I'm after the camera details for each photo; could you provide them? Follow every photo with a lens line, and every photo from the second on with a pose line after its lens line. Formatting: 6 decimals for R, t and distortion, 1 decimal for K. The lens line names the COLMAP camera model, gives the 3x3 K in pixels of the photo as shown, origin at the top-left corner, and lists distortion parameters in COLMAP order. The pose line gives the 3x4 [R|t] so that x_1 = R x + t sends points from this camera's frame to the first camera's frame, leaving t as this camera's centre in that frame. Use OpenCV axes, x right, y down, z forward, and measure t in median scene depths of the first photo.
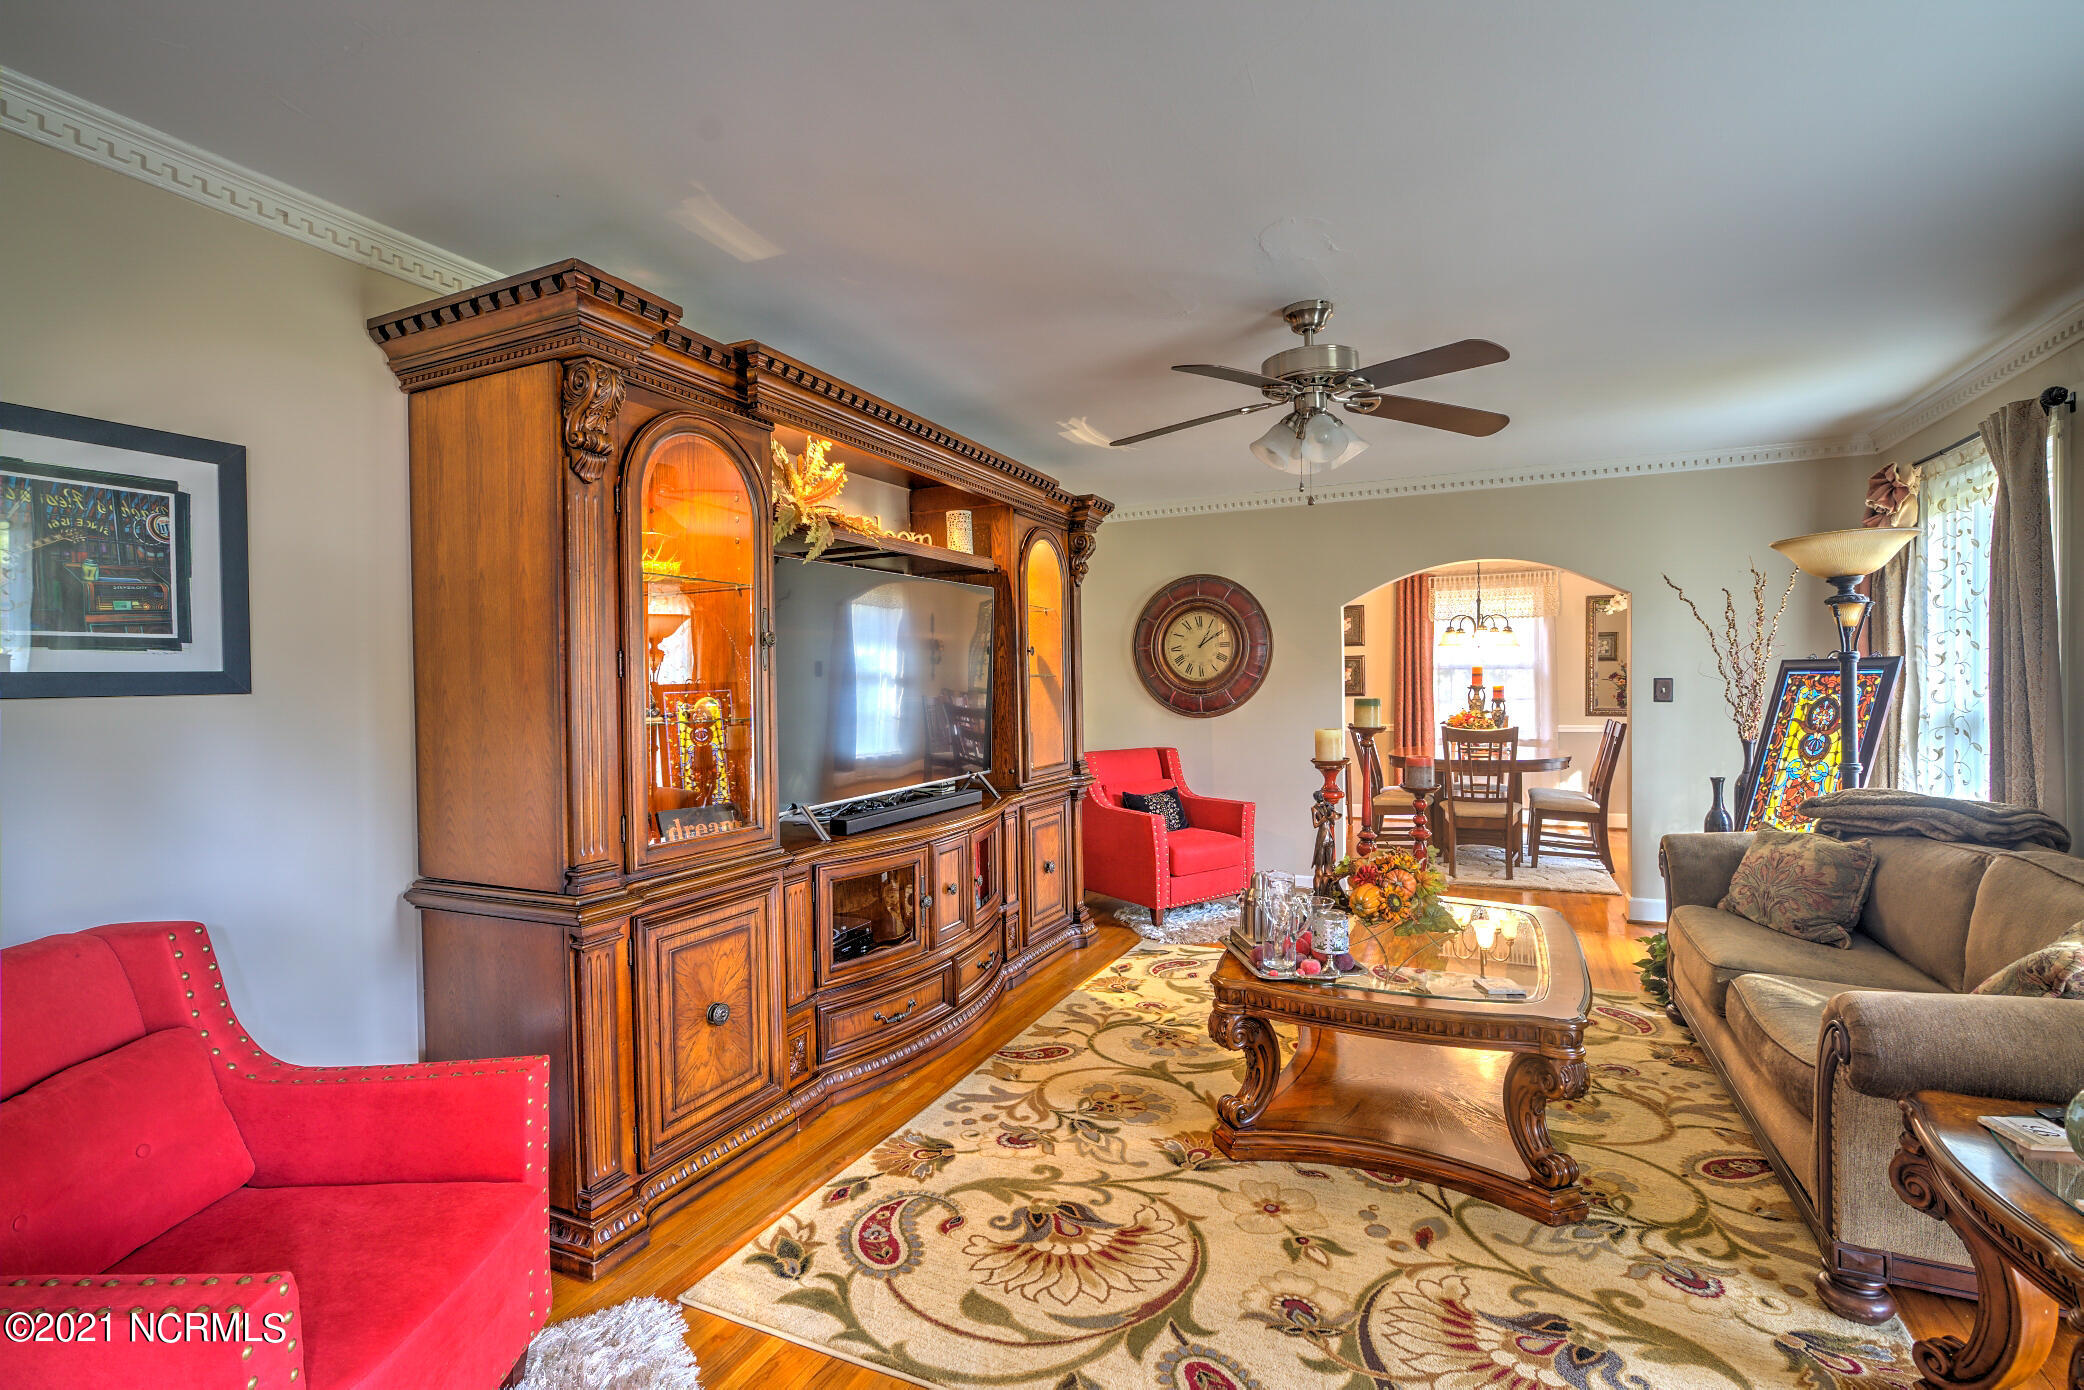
lens RADIAL K [[958.5, 0, 1049.4], [0, 958.5, 695.3], [0, 0, 1]] dist [-0.004537, 0.004705]
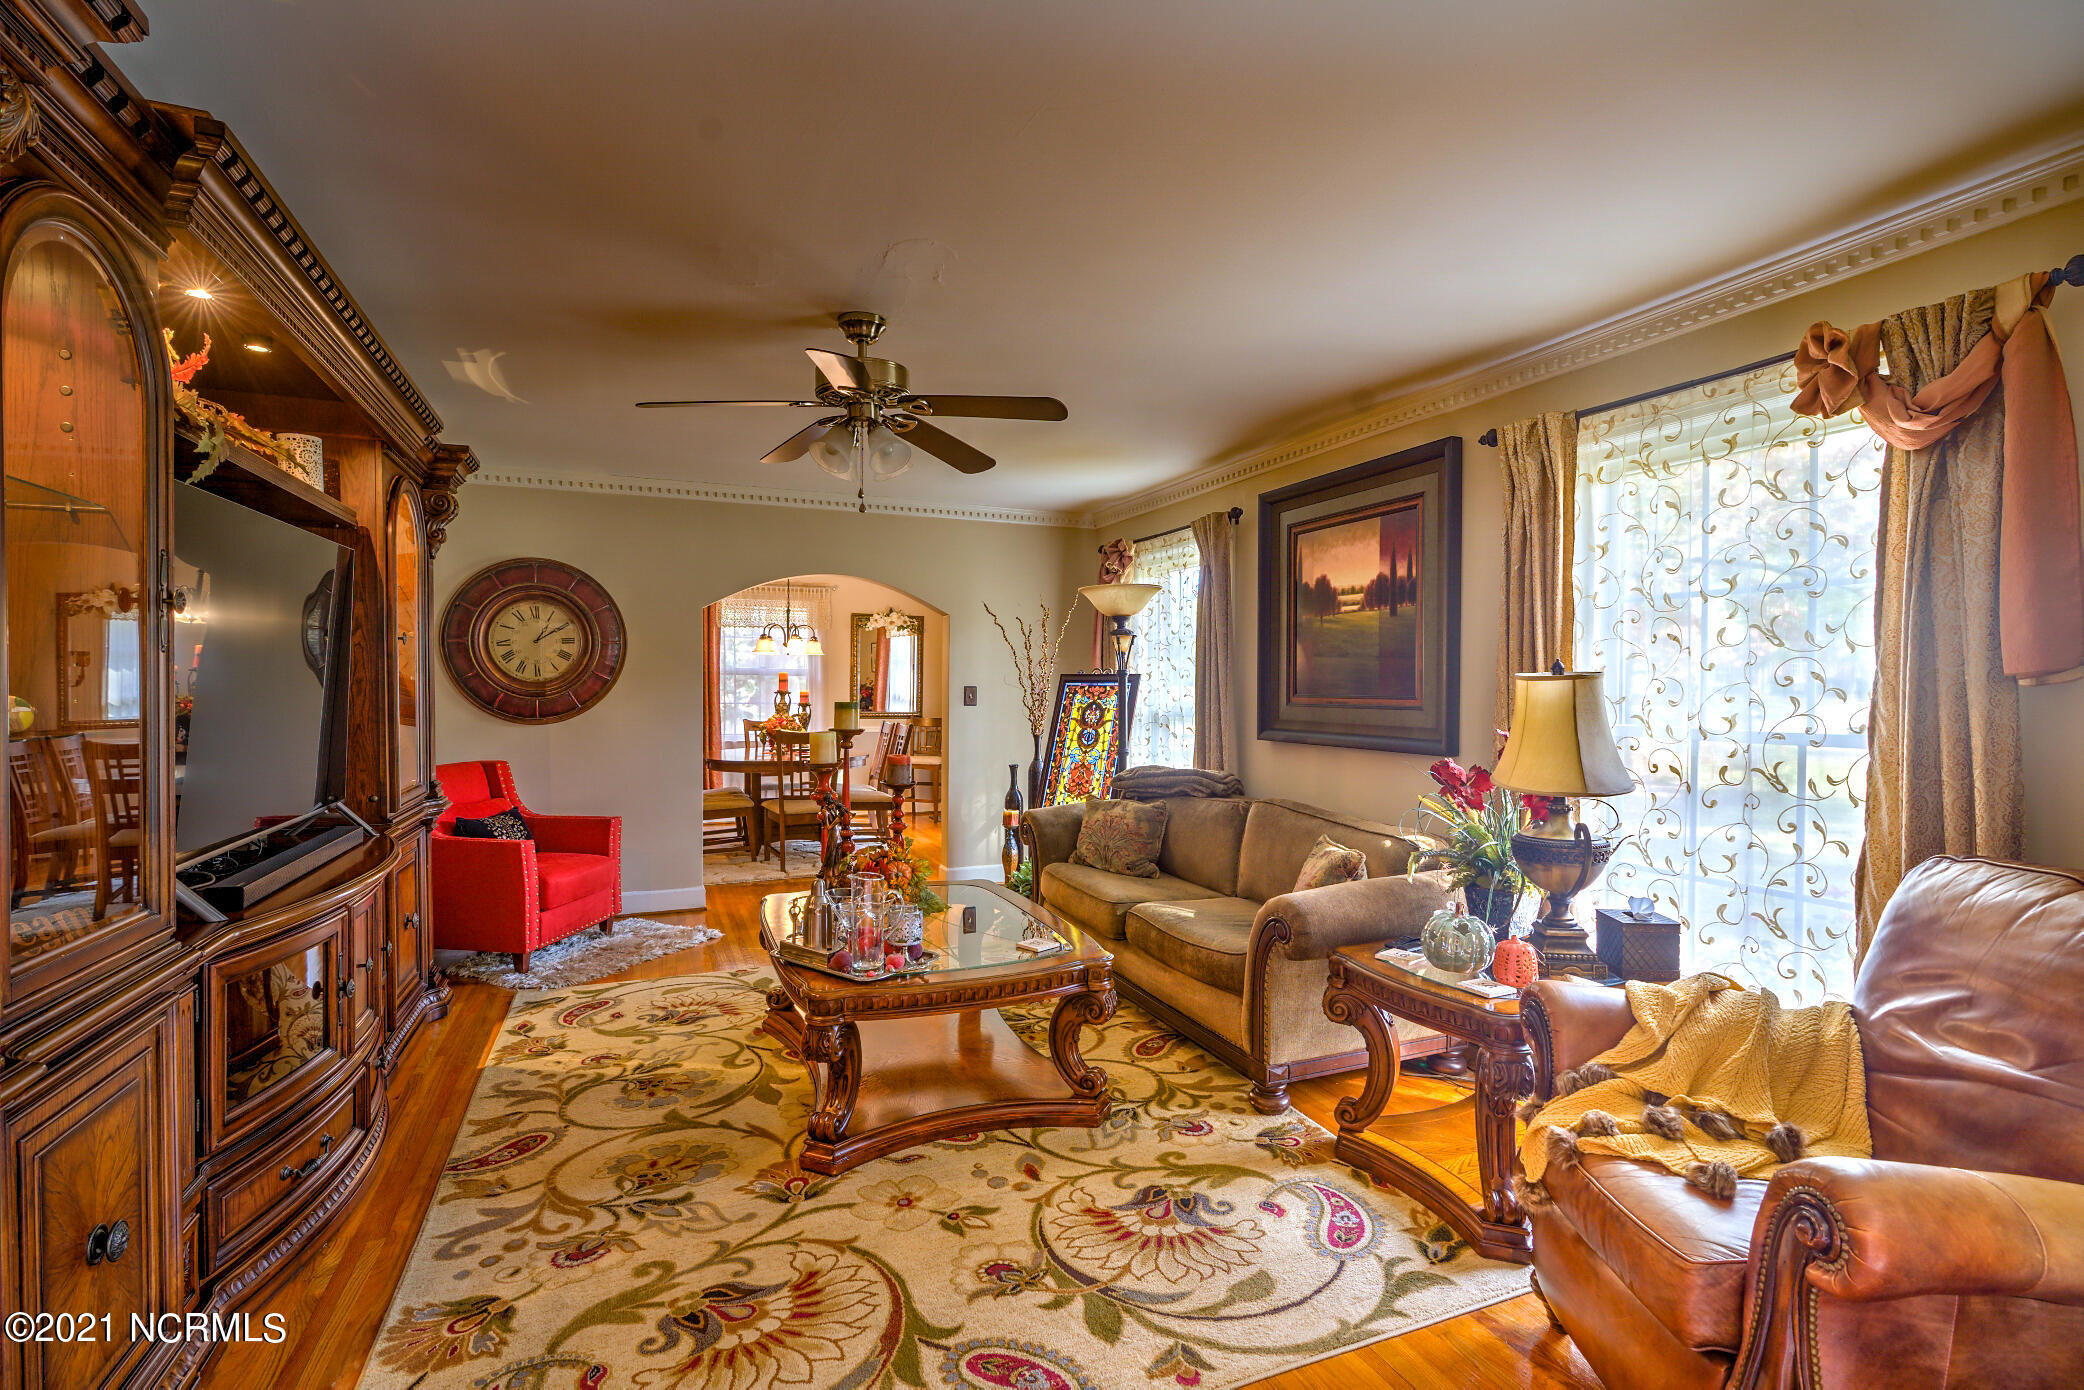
lens RADIAL K [[958.5, 0, 1049.4], [0, 958.5, 695.3], [0, 0, 1]] dist [-0.004537, 0.004705]
pose [[0.673480, 0.007671, 0.739165, -0.346125], [-0.003811, 0.999969, -0.006906, 0.003135], [-0.739195, 0.001834, 0.673489, 0.164804]]
